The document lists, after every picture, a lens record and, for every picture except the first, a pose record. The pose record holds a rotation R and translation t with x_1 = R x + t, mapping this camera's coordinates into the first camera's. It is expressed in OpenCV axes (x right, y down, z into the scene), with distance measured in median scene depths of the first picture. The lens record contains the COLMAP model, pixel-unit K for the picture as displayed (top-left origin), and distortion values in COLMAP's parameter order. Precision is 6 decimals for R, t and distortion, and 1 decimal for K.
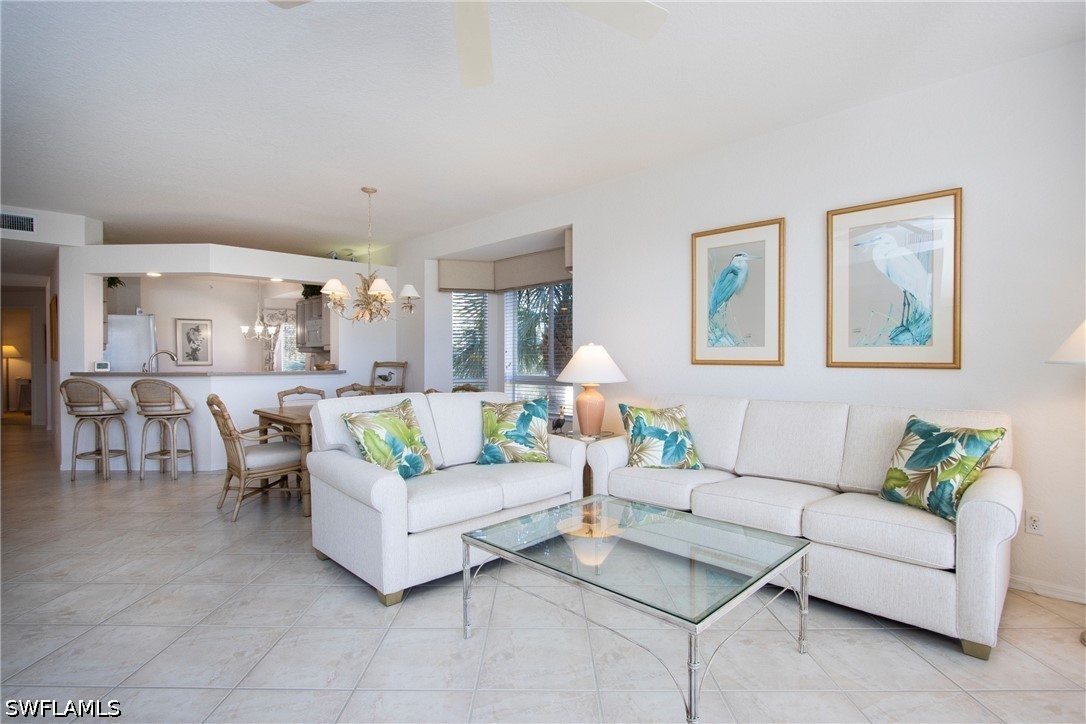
lens RADIAL K [[524.0, 0, 541.7], [0, 524.0, 364.1], [0, 0, 1]] dist [-0.010680, 0.000173]
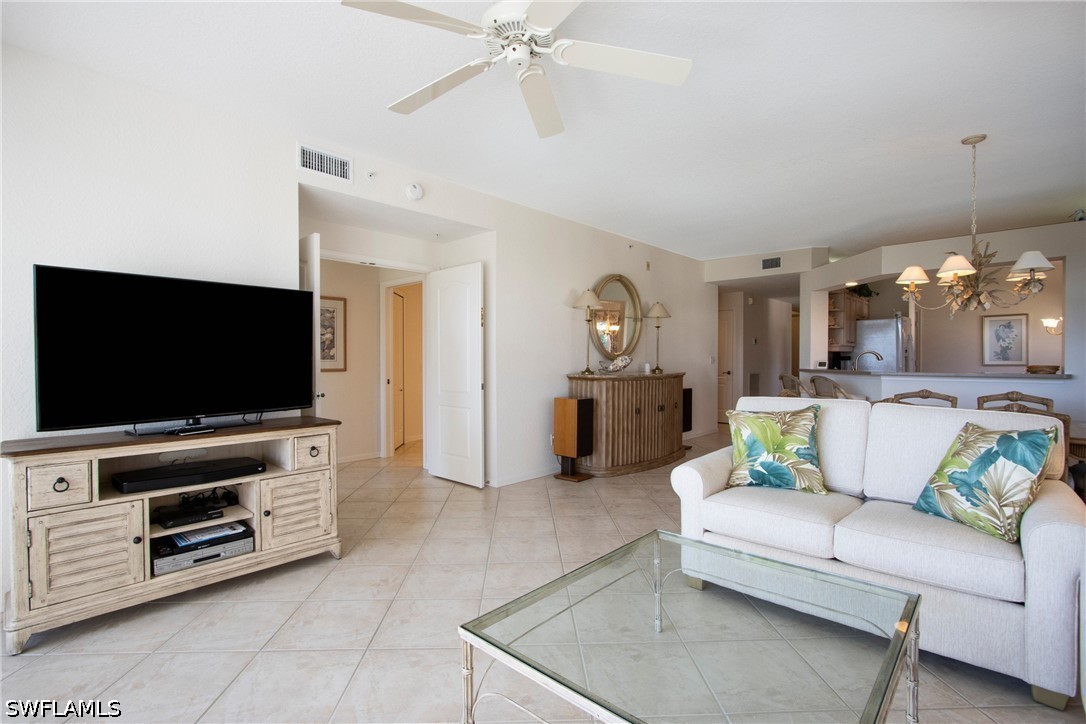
lens RADIAL K [[509.5, 0, 540.7], [0, 509.5, 359.9], [0, 0, 1]] dist [-0.002451, -0.000442]
pose [[0.041765, 0.001630, -0.999126, 0.352021], [-0.008152, 0.999966, 0.001290, -0.004048], [0.999094, 0.008091, 0.041777, 0.300771]]
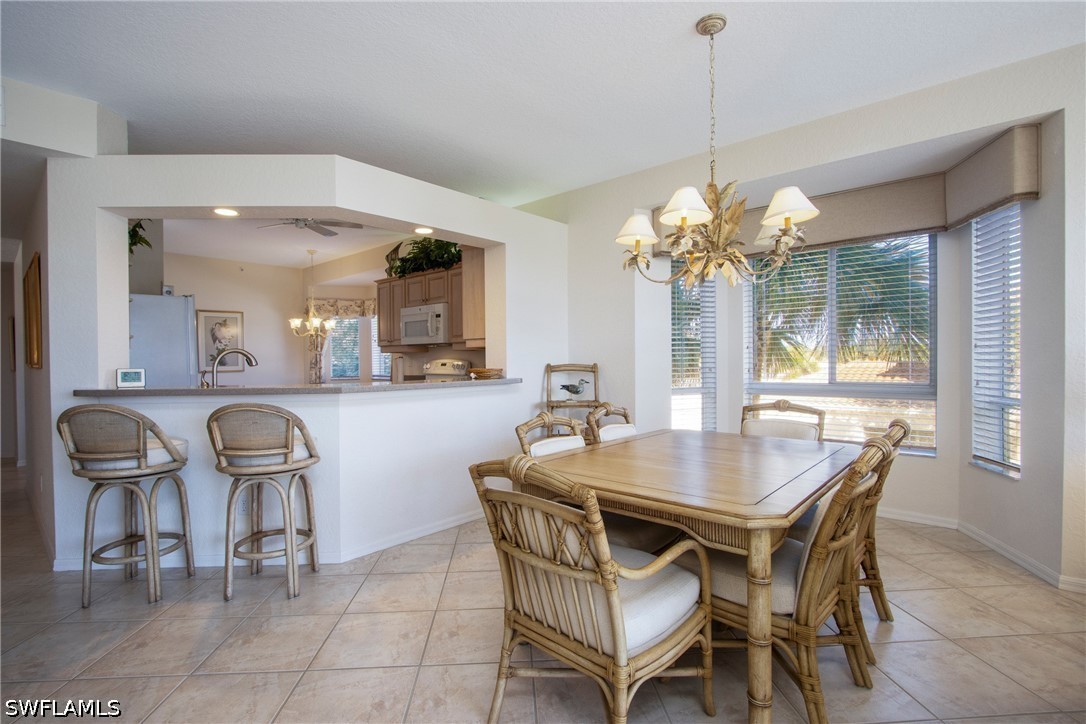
lens RADIAL K [[509.5, 0, 541.1], [0, 509.5, 361.7], [0, 0, 1]] dist [-0.002451, -0.000442]
pose [[0.998601, -0.010821, 0.051754, -0.466071], [0.011197, 0.999913, -0.006970, -0.004510], [-0.051674, 0.007540, 0.998636, 0.466986]]
